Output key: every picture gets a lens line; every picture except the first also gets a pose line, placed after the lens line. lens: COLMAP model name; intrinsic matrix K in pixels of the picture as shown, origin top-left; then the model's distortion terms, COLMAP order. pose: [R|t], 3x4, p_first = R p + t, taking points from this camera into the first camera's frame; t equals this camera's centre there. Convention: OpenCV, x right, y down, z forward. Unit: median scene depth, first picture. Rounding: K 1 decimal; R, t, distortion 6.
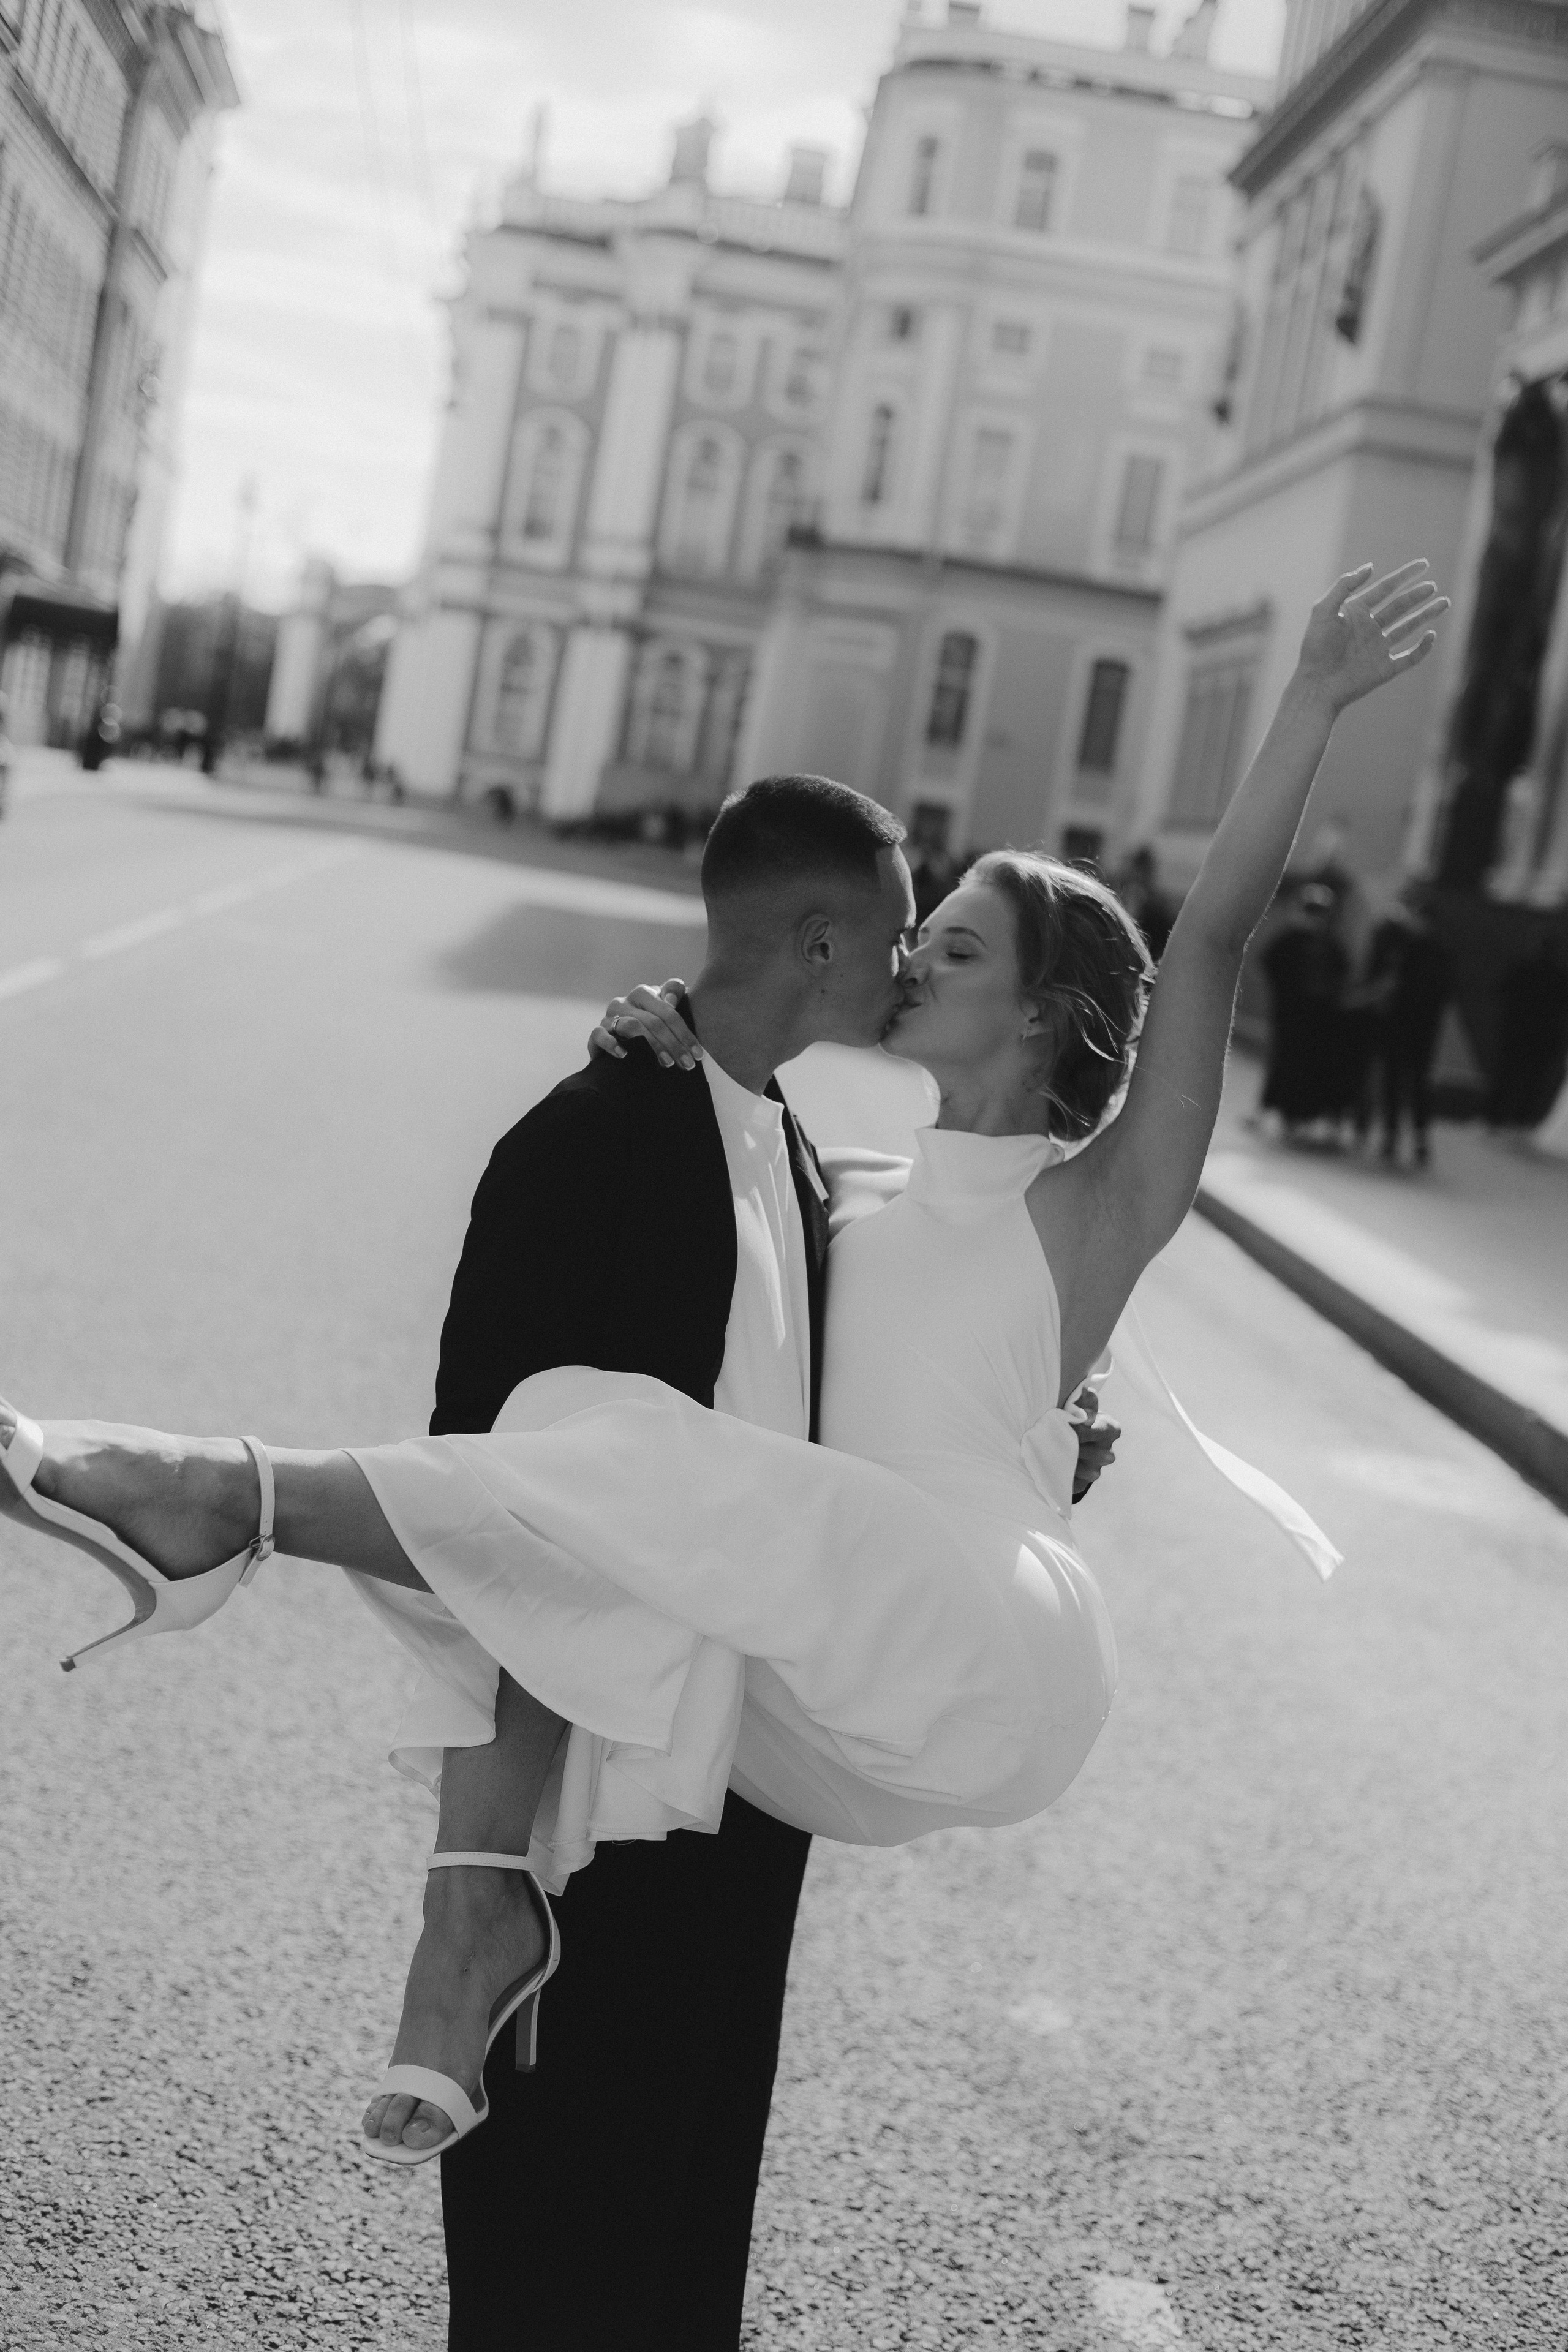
lens RADIAL K [[3293.2, 0, 834.2], [0, 3293.2, 1158.4], [0, 0, 1]] dist [0.007940, 0.000000]
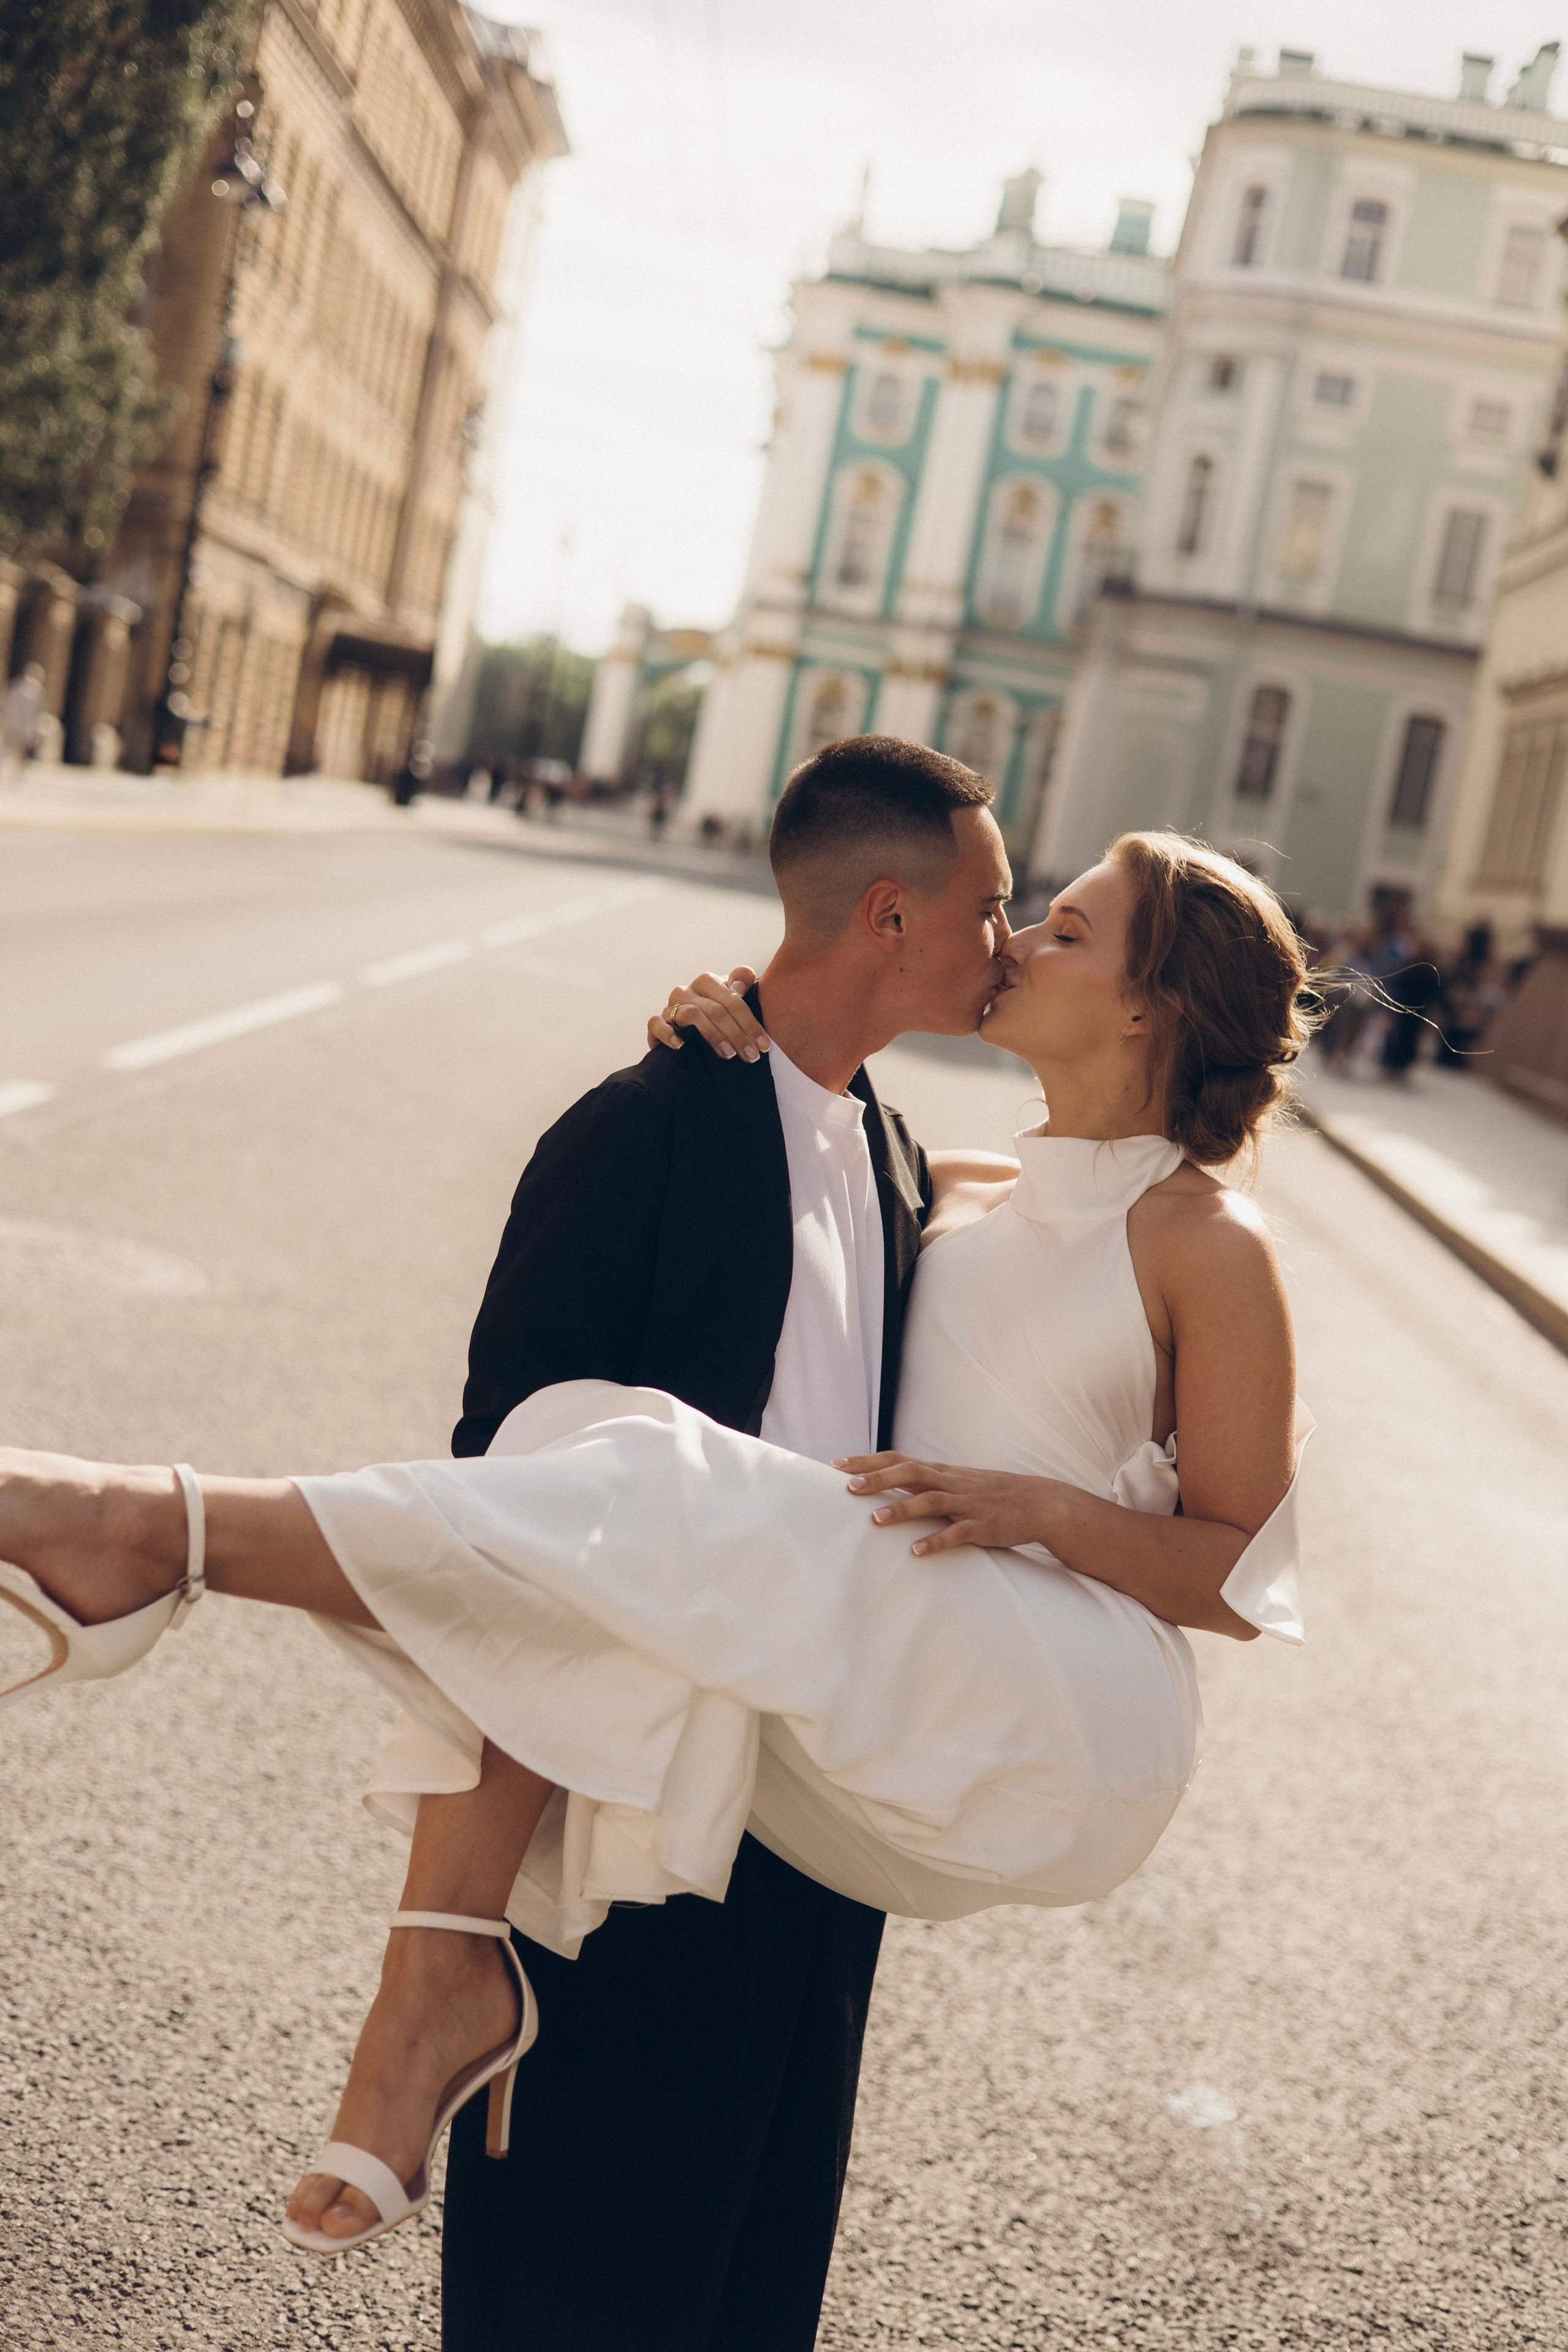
lens RADIAL K [[3293.2, 0, 822.1], [0, 3293.2, 1183.3], [0, 0, 1]] dist [0.007940, 0.000000]
pose [[0.995058, 0.031212, -0.094264, 0.001705], [-0.031918, 0.999473, -0.005992, 0.000311], [0.094027, 0.008971, 0.995529, 0.002572]]
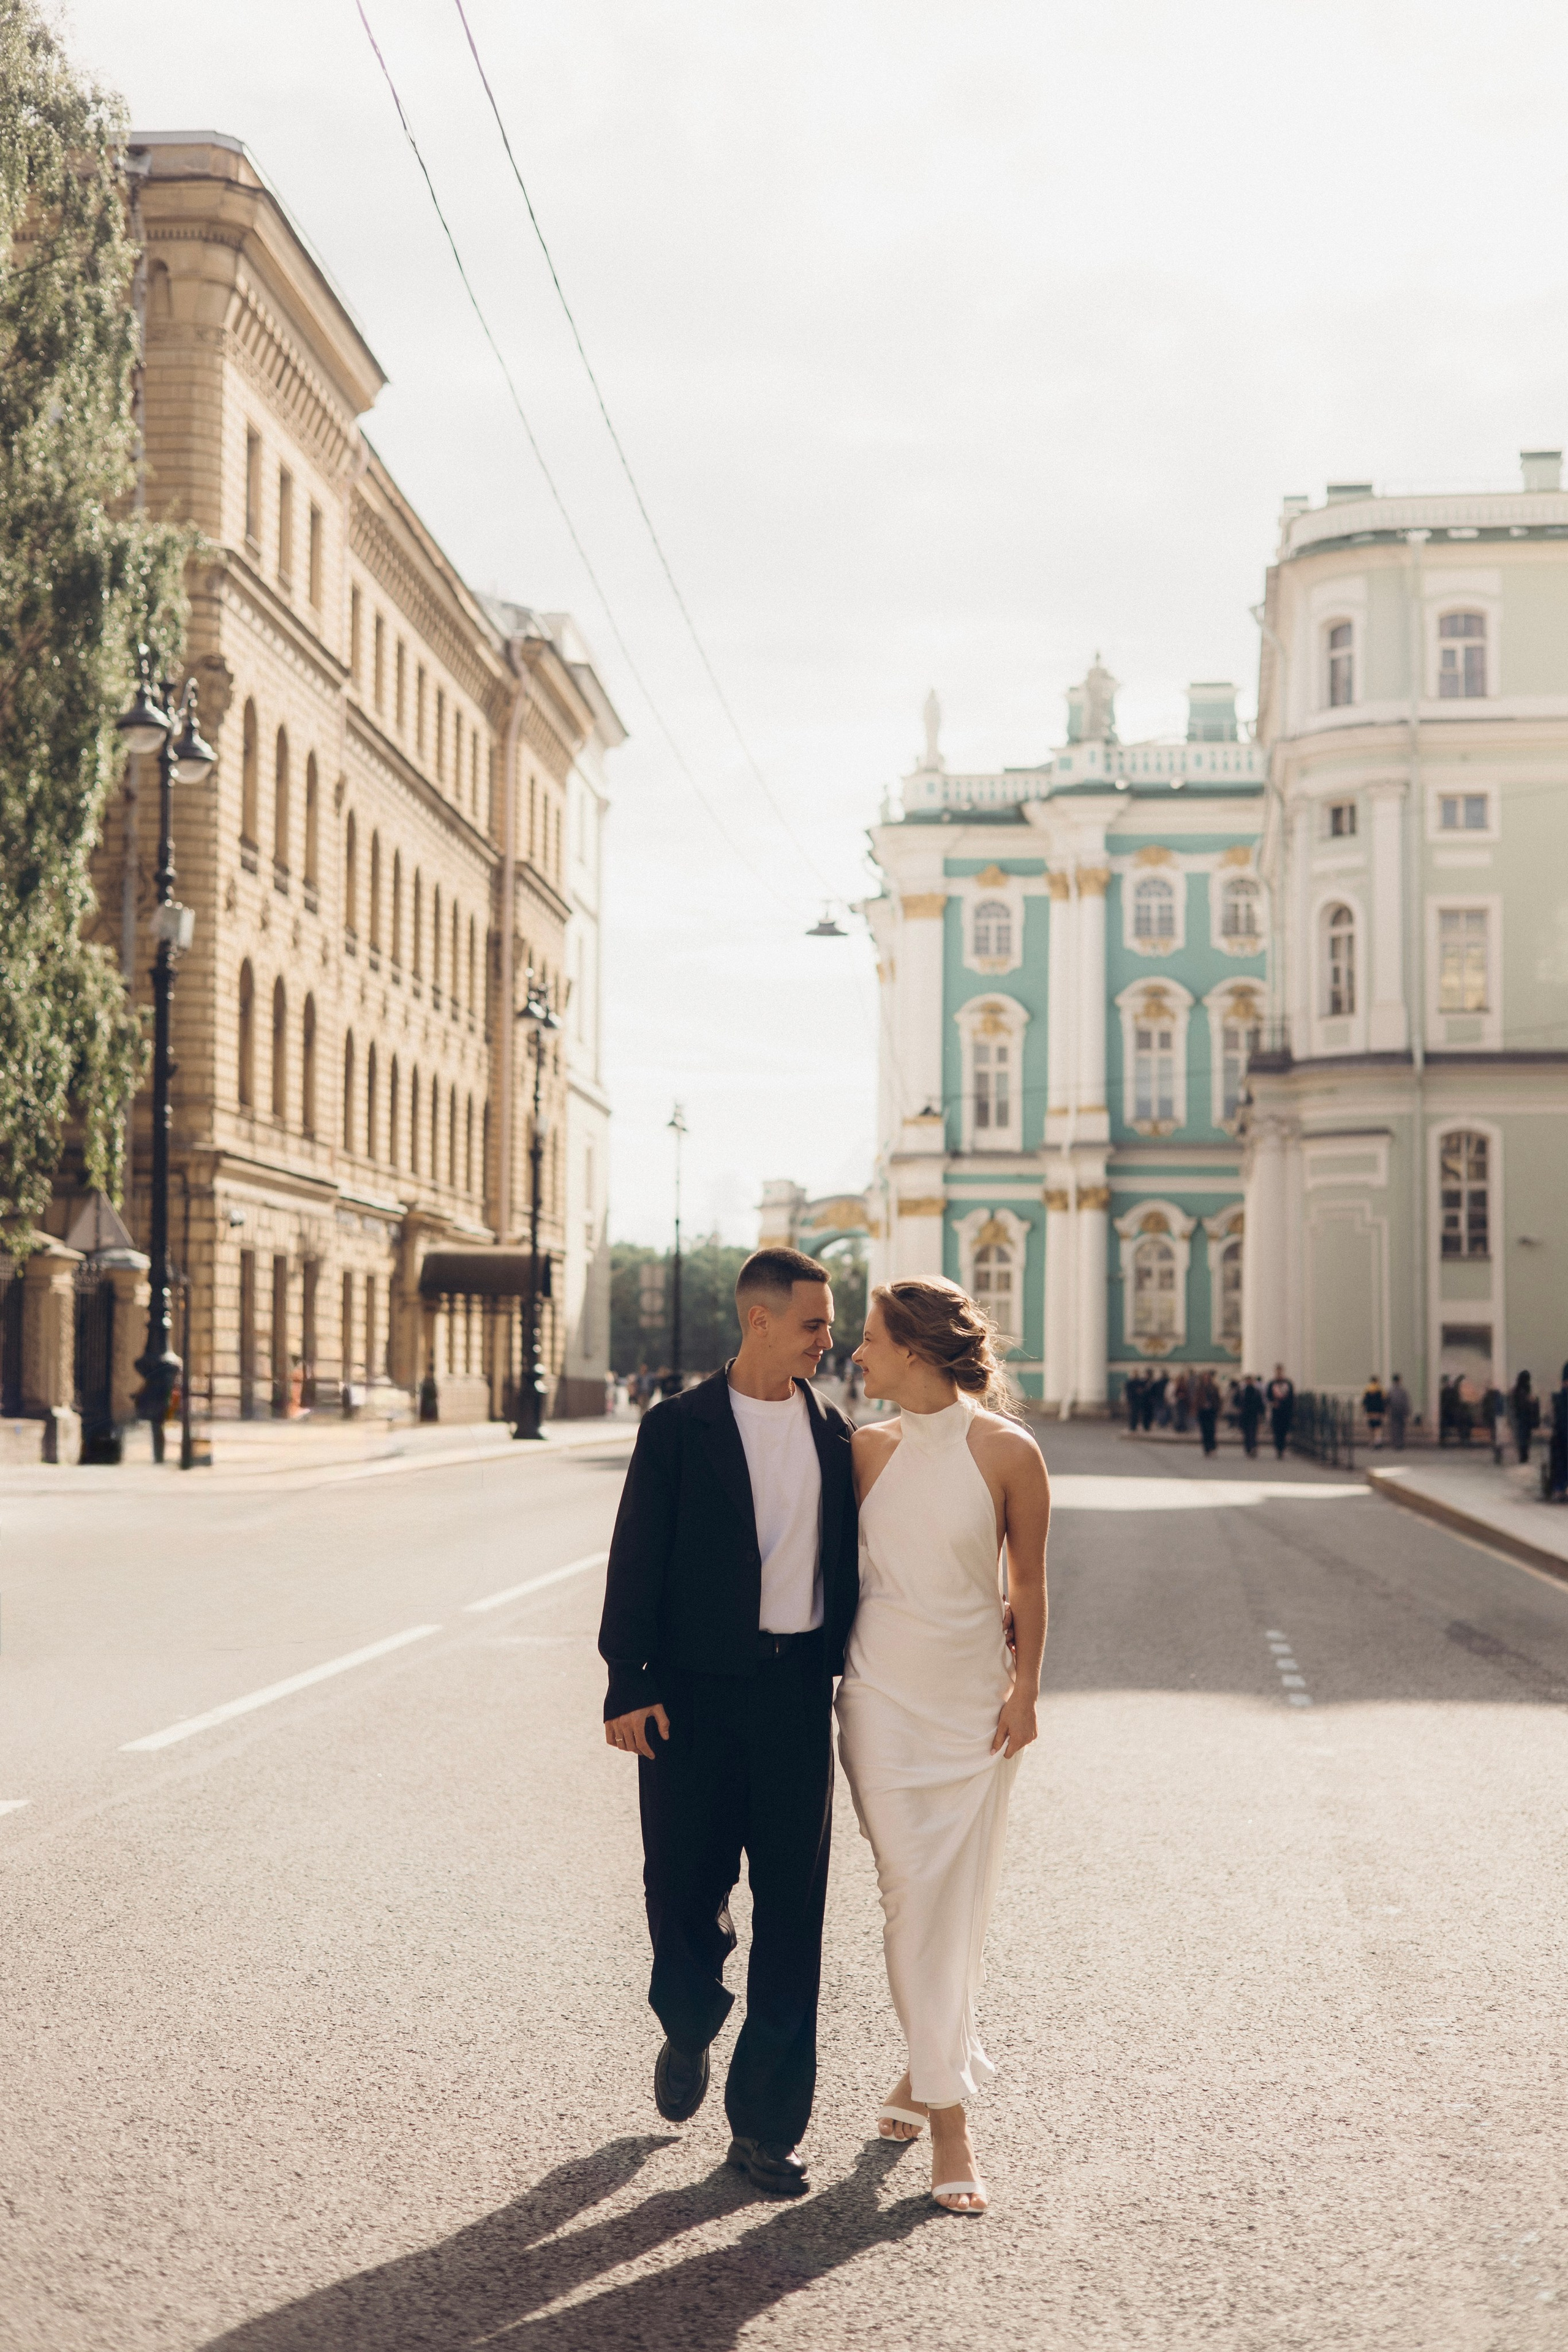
lens RADIAL K [[3293.2, 0, 783.0], [0, 3293.2, 1180.6], [0, 0, 1]] dist [0.007940, 0.000000]
pose [[0.973895, -0.163816, -0.157138, -0.003181], [0.134269, 0.973880, -0.183111, -0.008661], [0.183030, 0.157232, 0.970452, 0.107755]]
